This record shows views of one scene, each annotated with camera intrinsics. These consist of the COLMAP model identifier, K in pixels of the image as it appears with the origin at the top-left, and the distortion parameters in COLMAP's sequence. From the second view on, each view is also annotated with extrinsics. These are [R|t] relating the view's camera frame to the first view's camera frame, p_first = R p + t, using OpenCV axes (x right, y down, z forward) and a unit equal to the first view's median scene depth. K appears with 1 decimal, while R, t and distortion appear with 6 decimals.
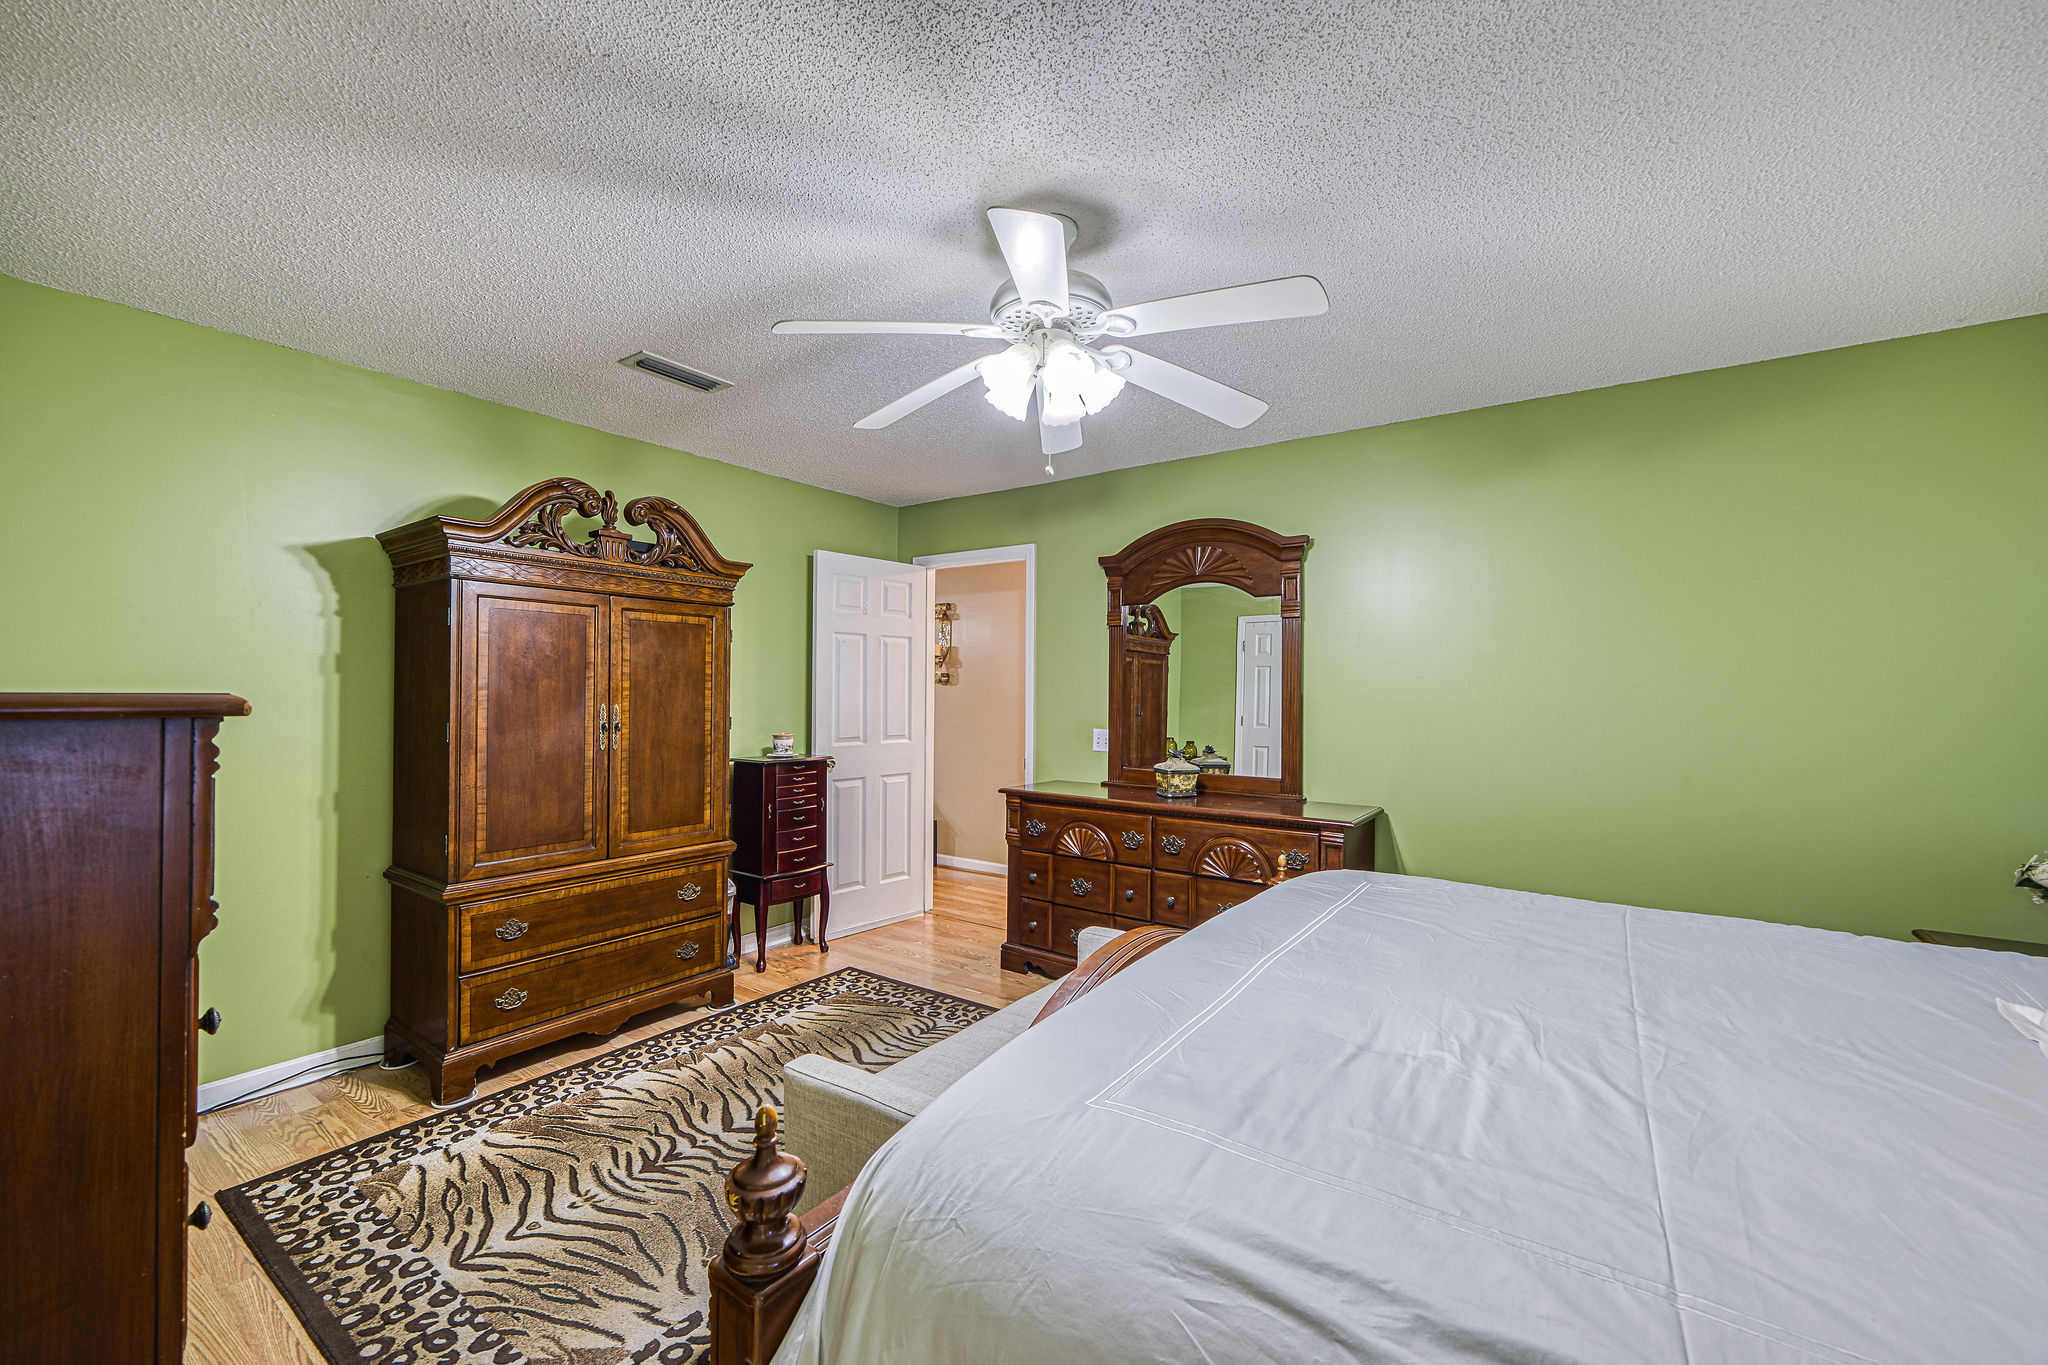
lens RADIAL K [[825.5, 0, 1009.1], [0, 825.5, 693.9], [0, 0, 1]] dist [0.002245, 0.000485]
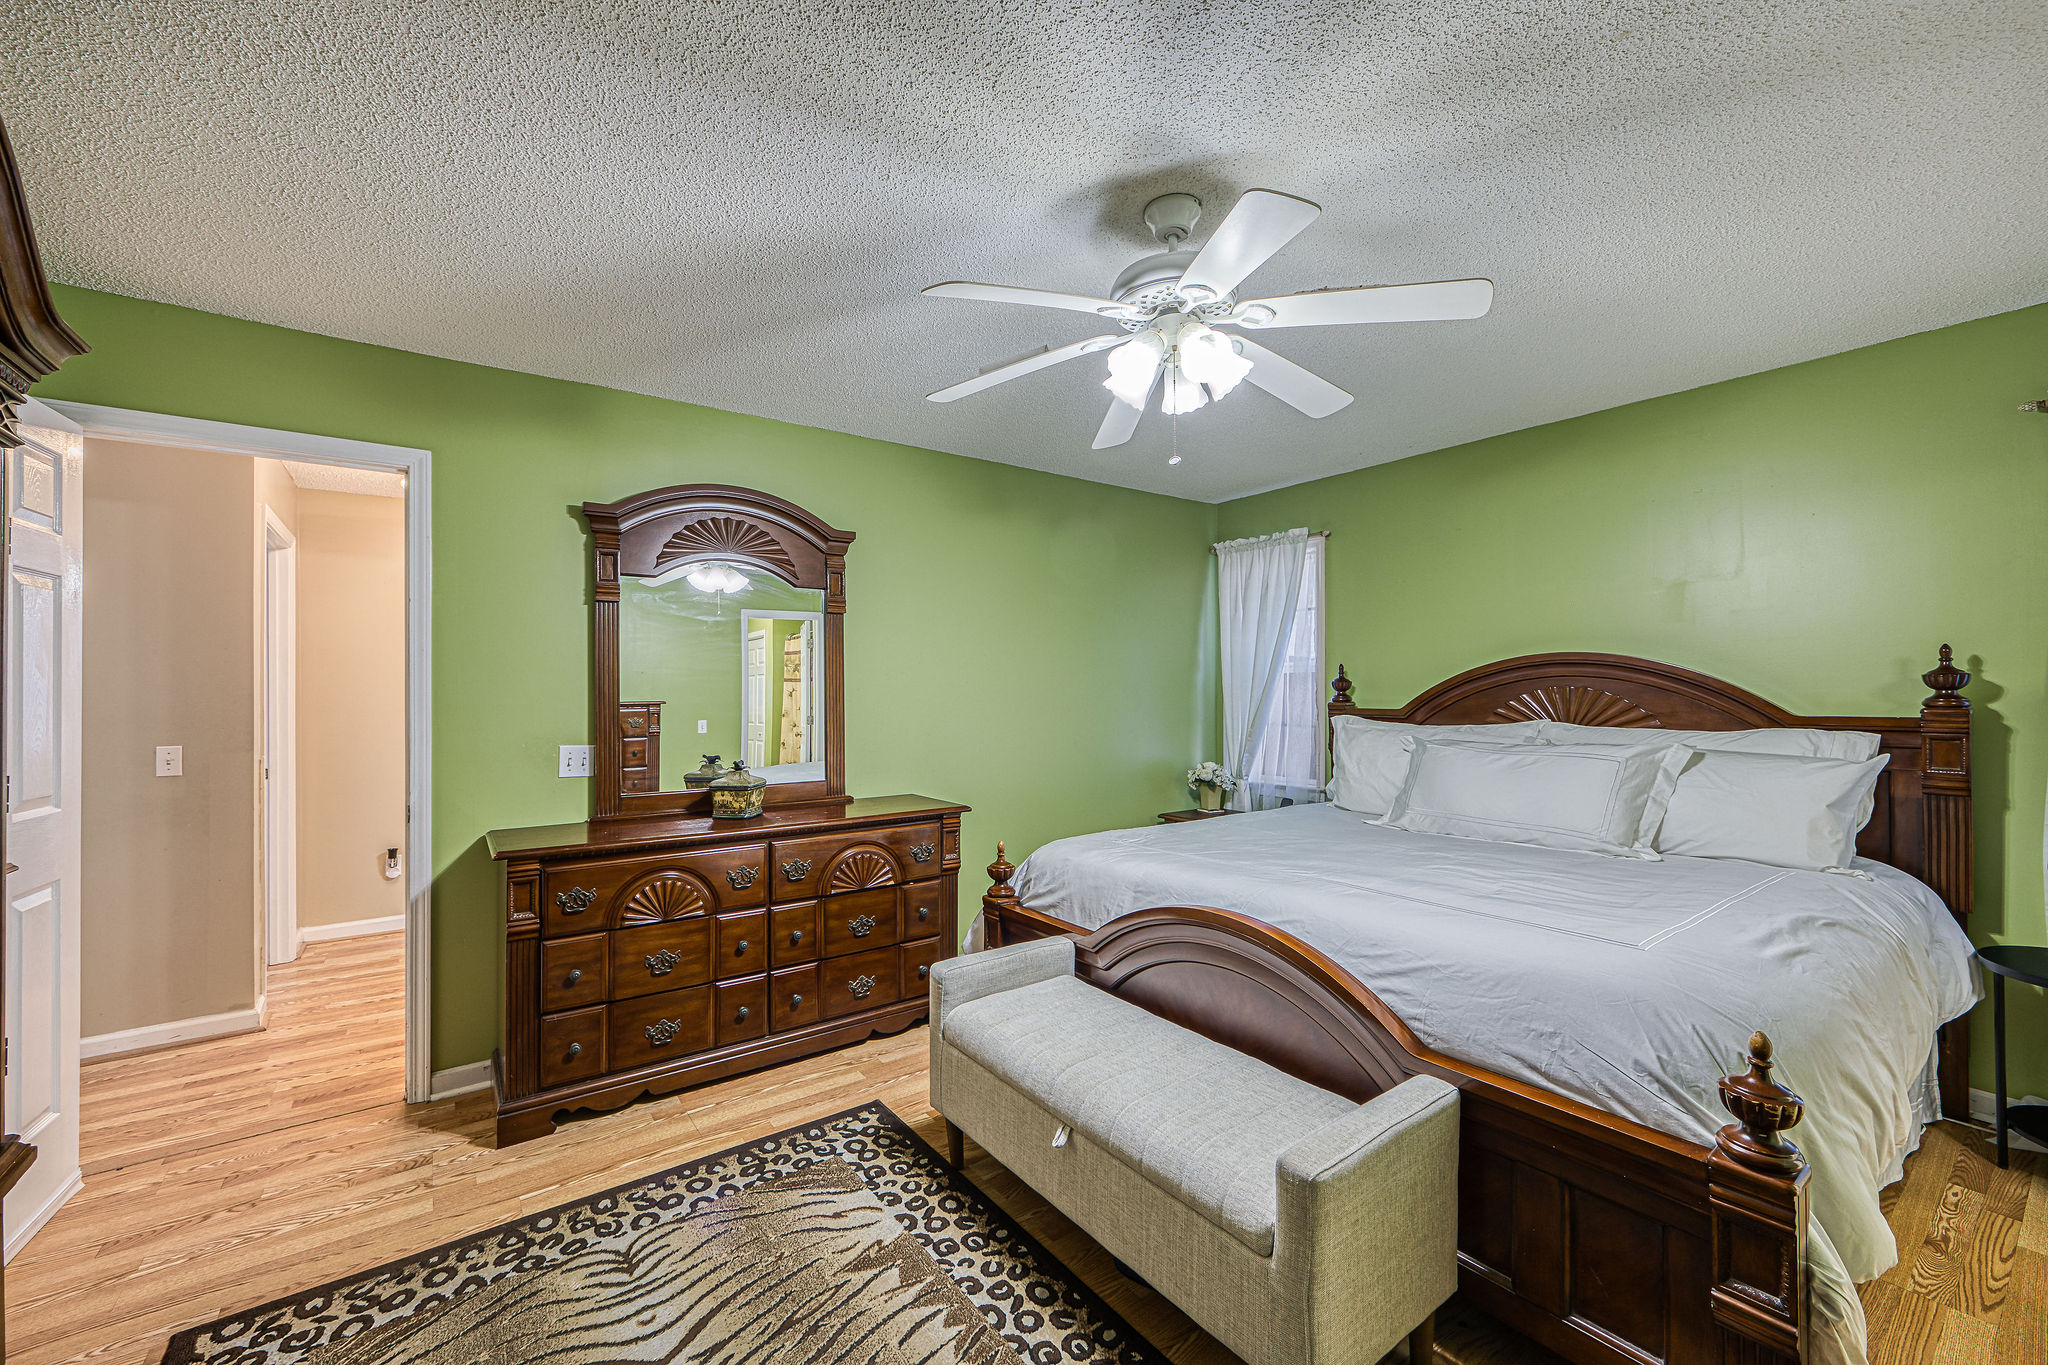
lens RADIAL K [[825.5, 0, 1021.9], [0, 825.5, 688.3], [0, 0, 1]] dist [0.002245, 0.000485]
pose [[0.307632, -0.006398, 0.951484, -0.683180], [0.011087, 0.999934, 0.003139, -0.007168], [-0.951441, 0.009583, 0.307682, 0.642279]]
